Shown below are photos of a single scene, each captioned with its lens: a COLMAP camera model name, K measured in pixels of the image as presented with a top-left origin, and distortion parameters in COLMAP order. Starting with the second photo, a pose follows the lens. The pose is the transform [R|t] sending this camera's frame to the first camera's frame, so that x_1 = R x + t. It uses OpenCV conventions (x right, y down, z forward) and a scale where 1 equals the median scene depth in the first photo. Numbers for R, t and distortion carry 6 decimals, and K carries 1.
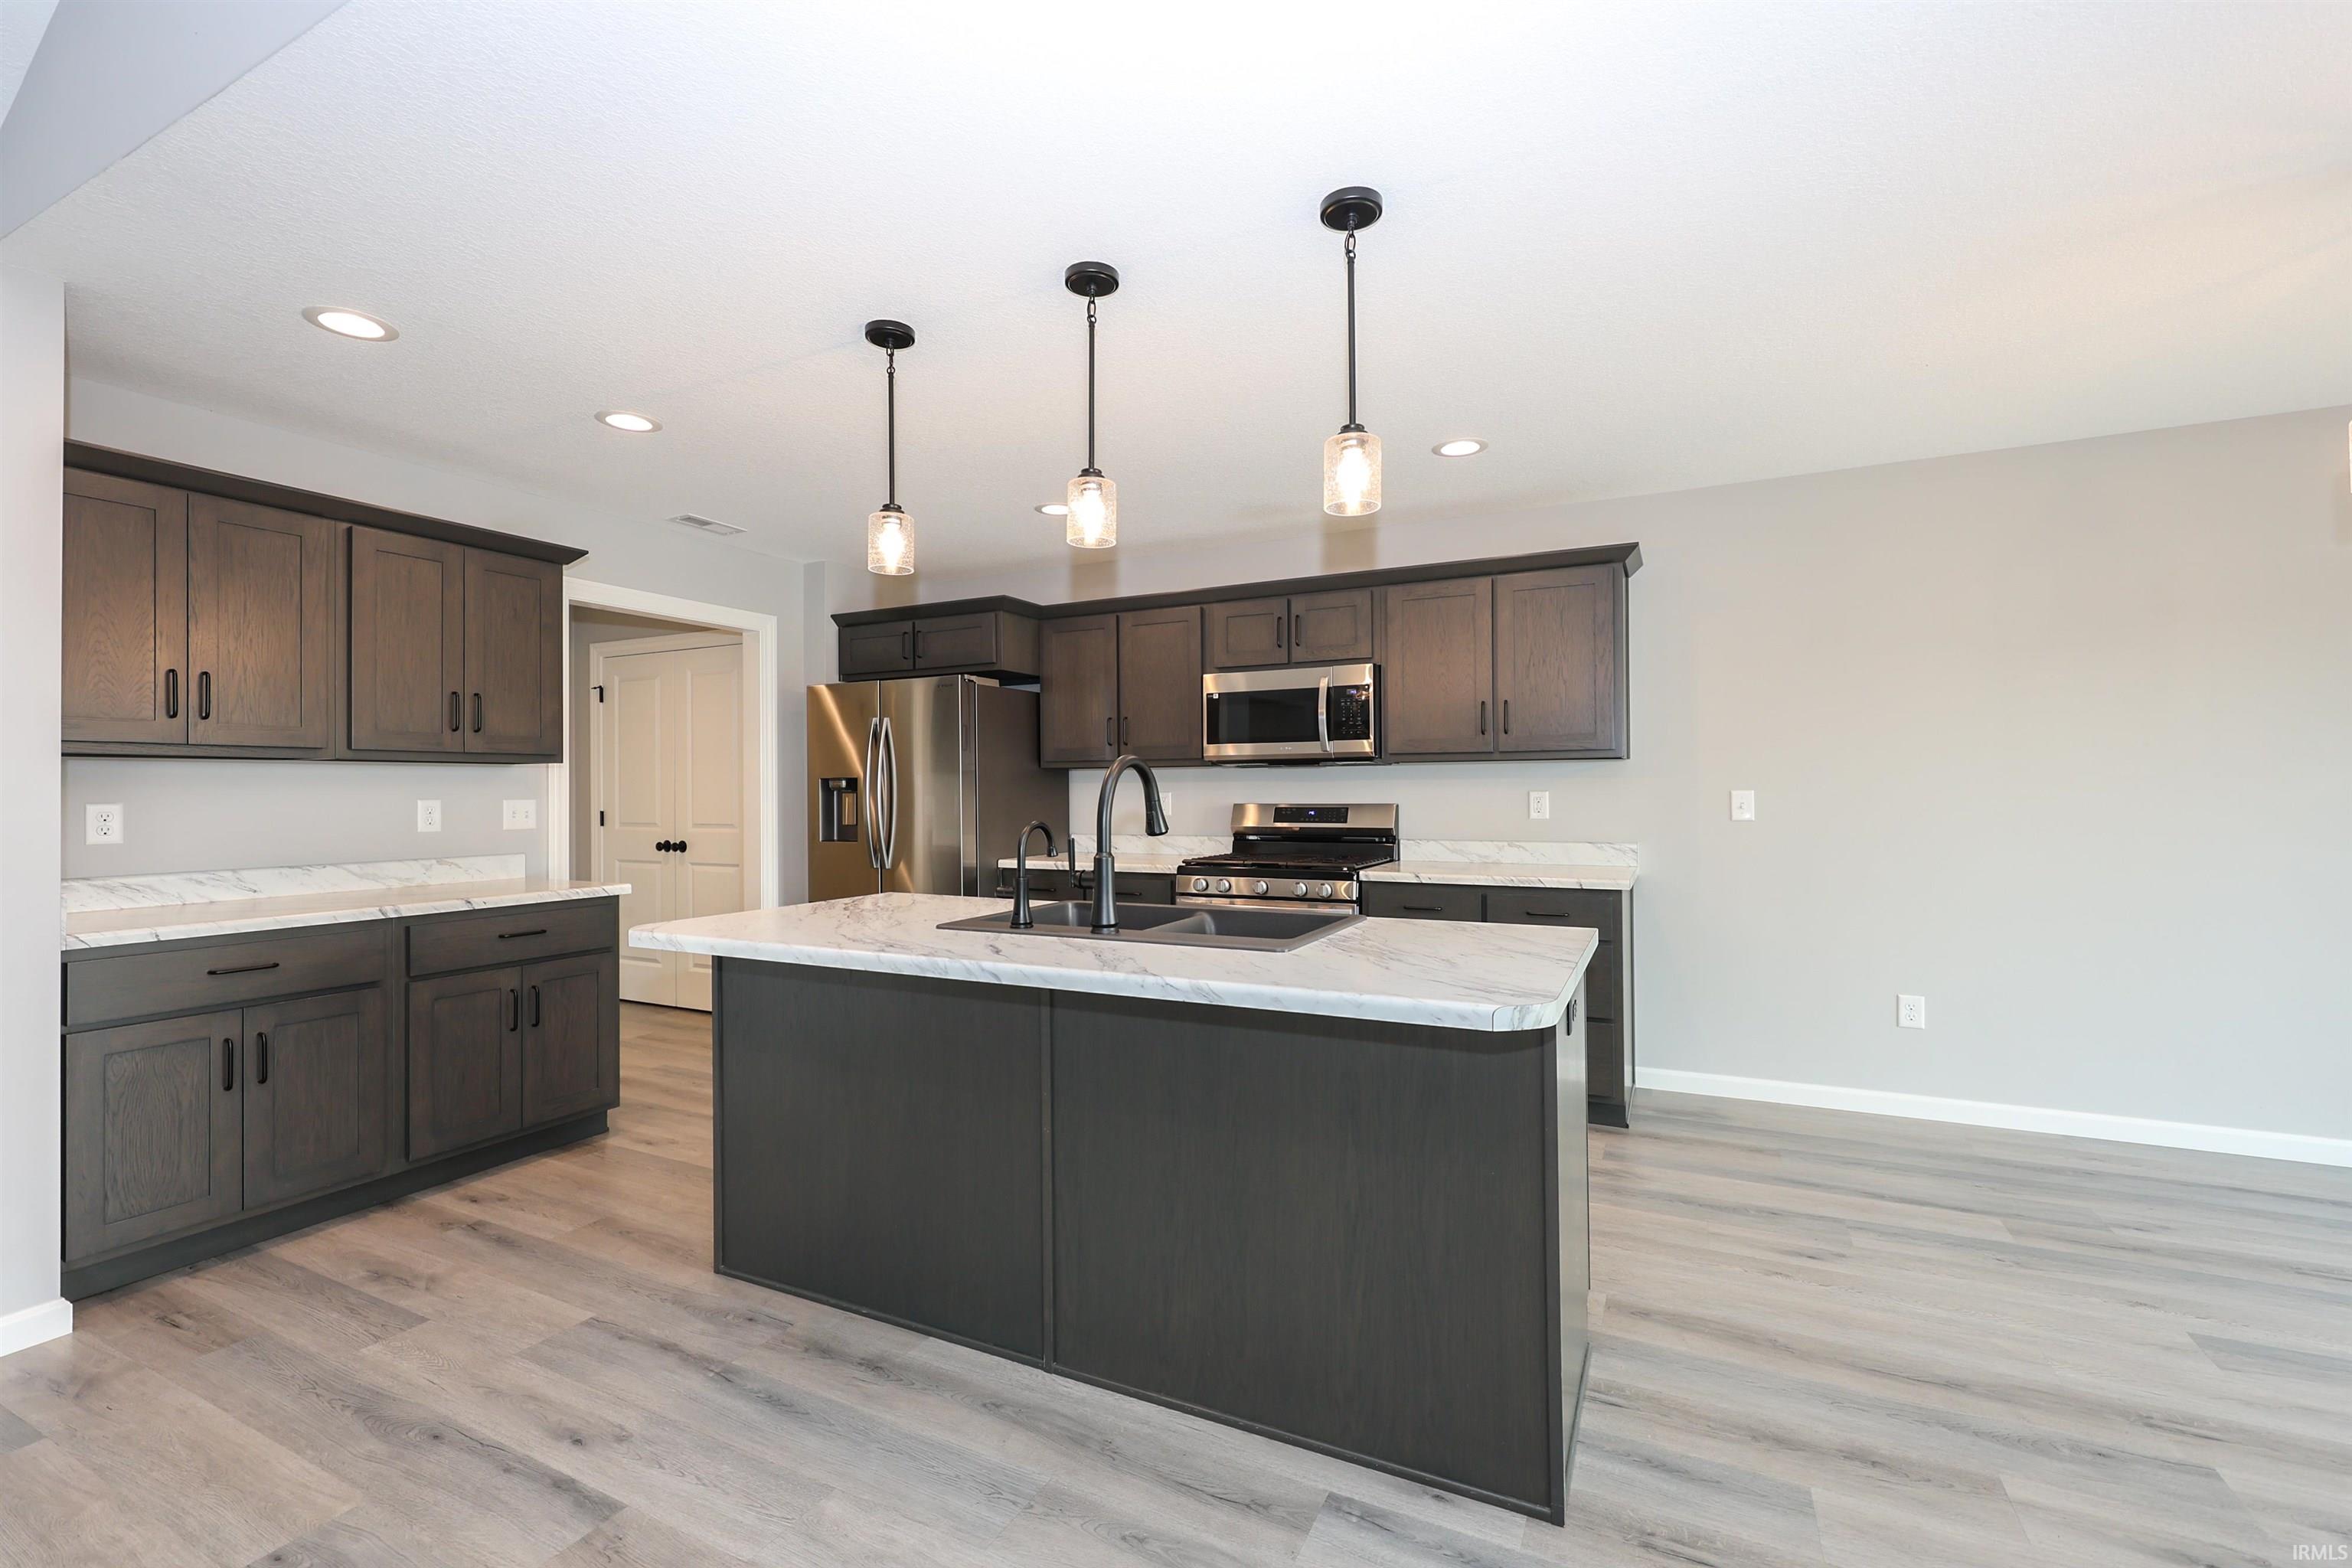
lens RADIAL K [[933.2, 0, 1168.6], [0, 933.2, 796.0], [0, 0, 1]] dist [0.006269, -0.000278]
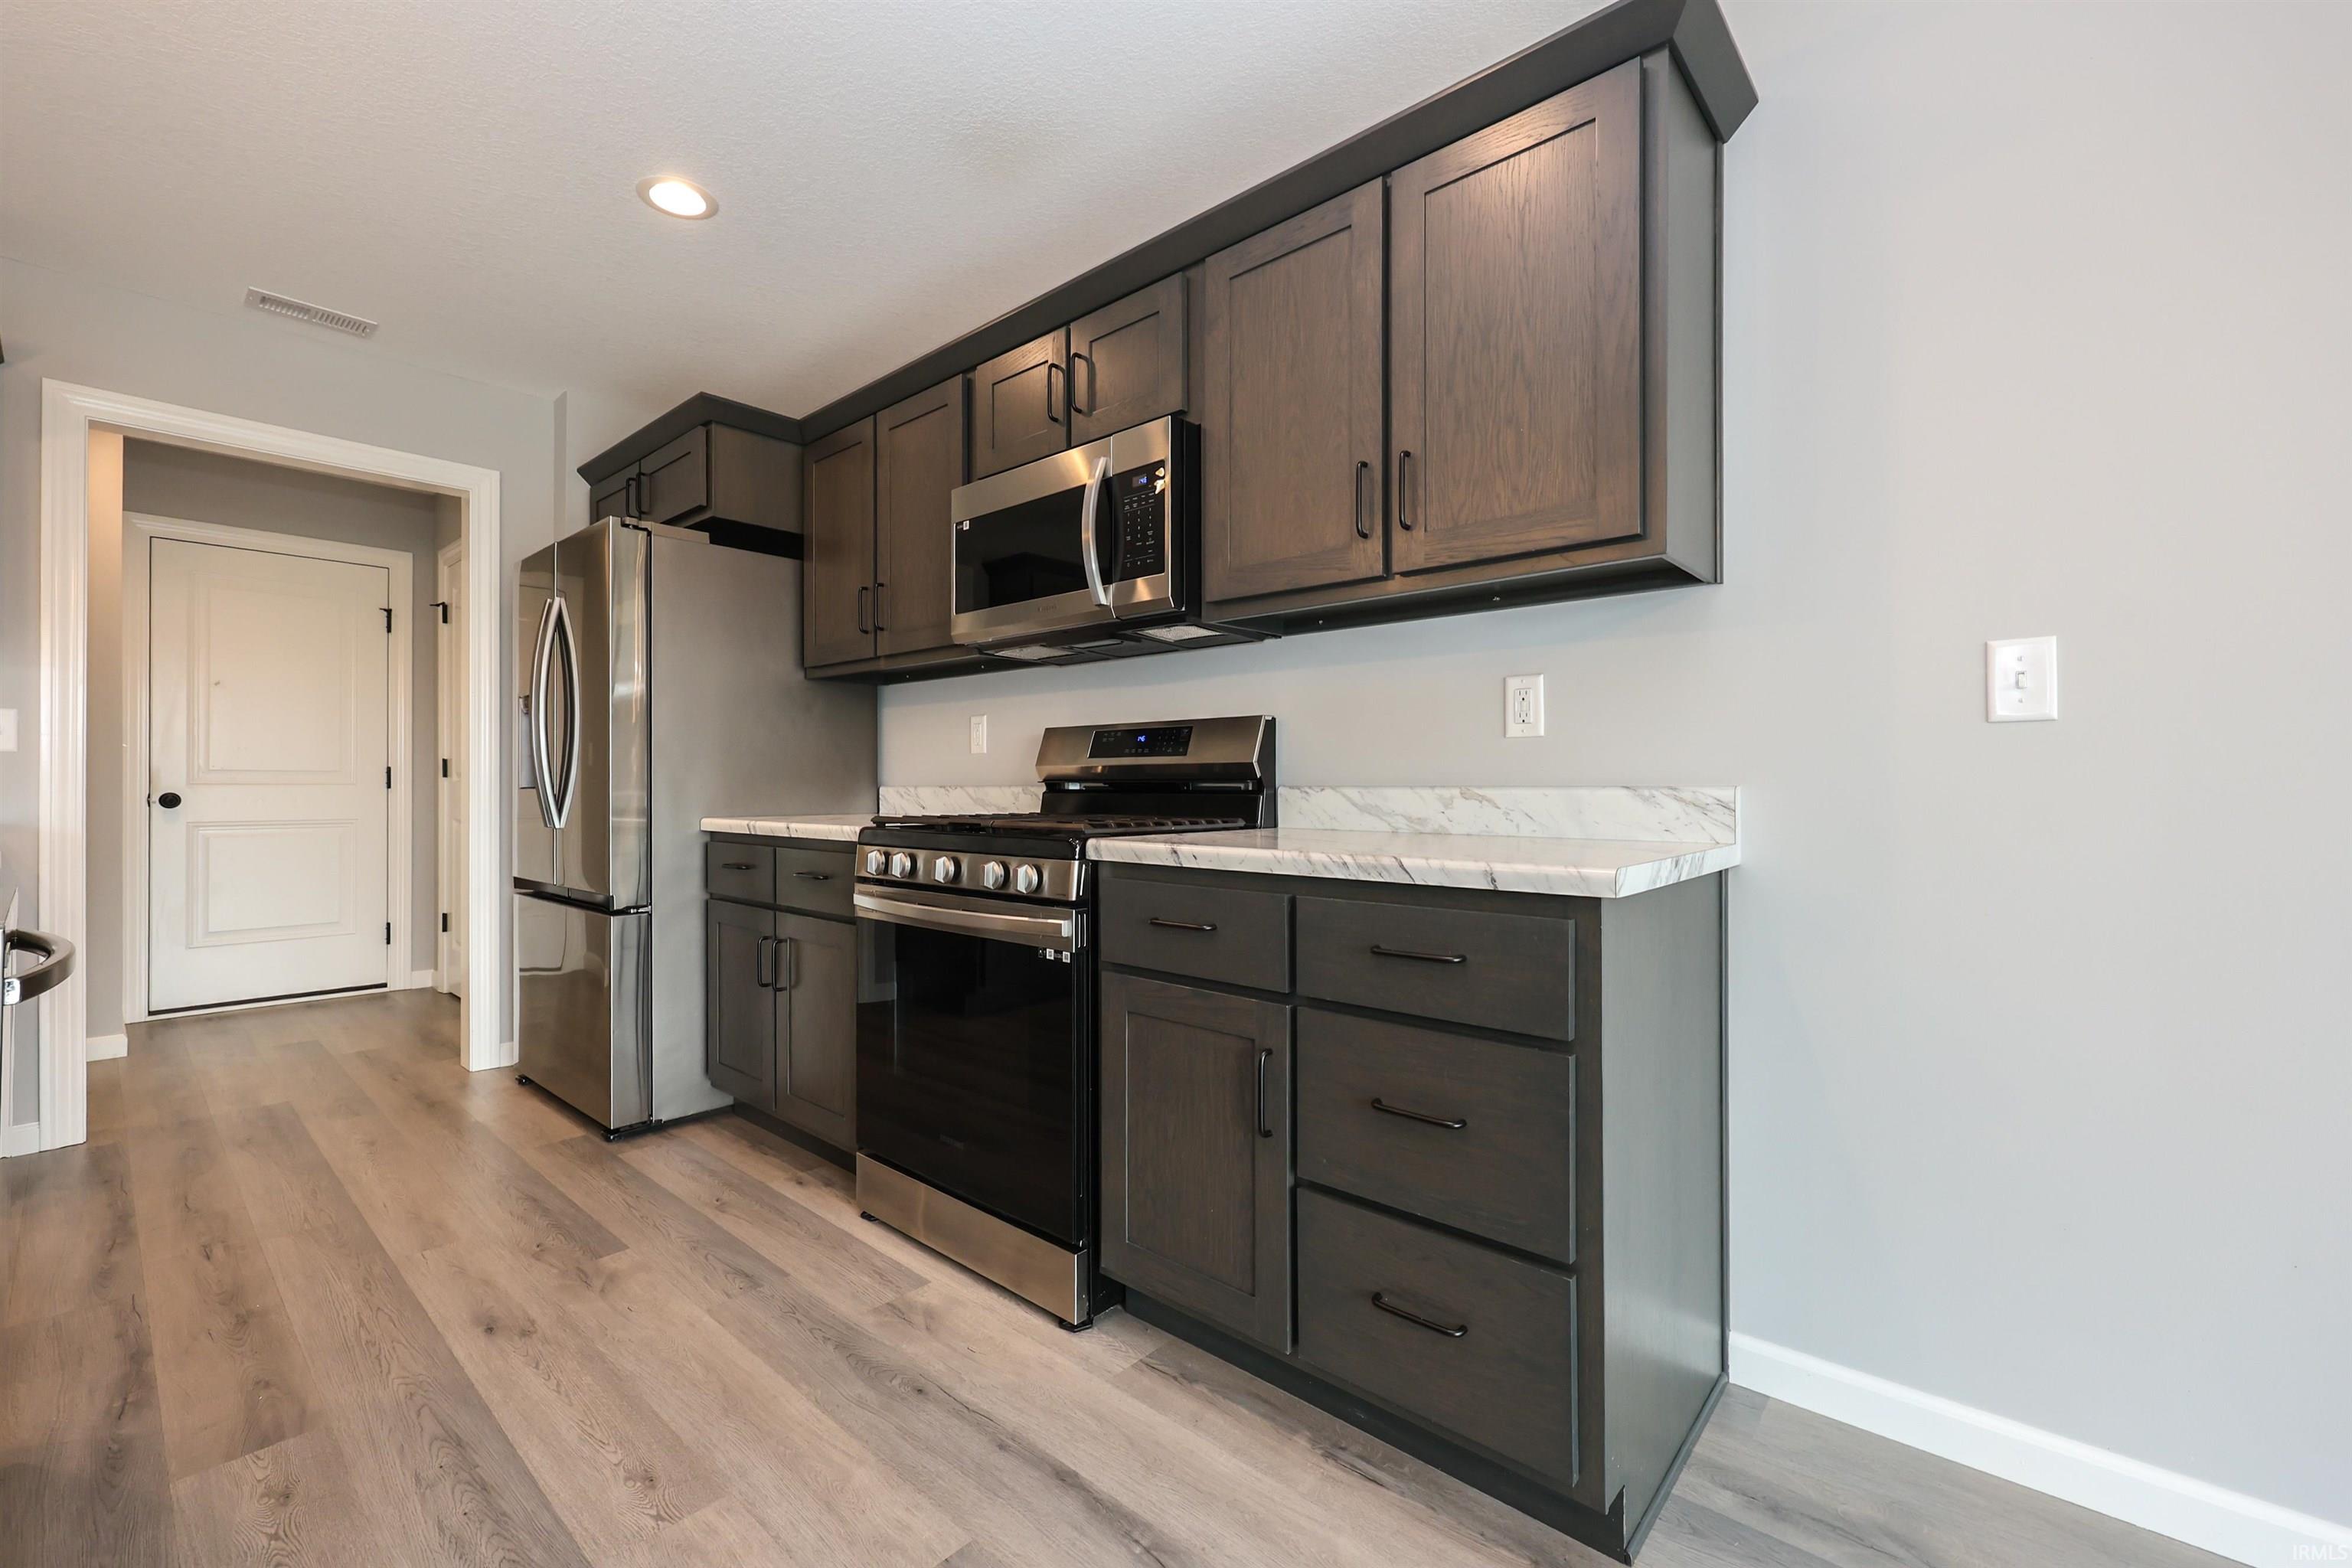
lens RADIAL K [[1032.3, 0, 1194.6], [0, 1032.3, 766.7], [0, 0, 1]] dist [-0.002162, -0.000688]
pose [[0.969265, 0.003886, -0.245989, 0.417608], [-0.006701, 0.999921, -0.010608, 0.052971], [0.245928, 0.011931, 0.969215, 0.553802]]
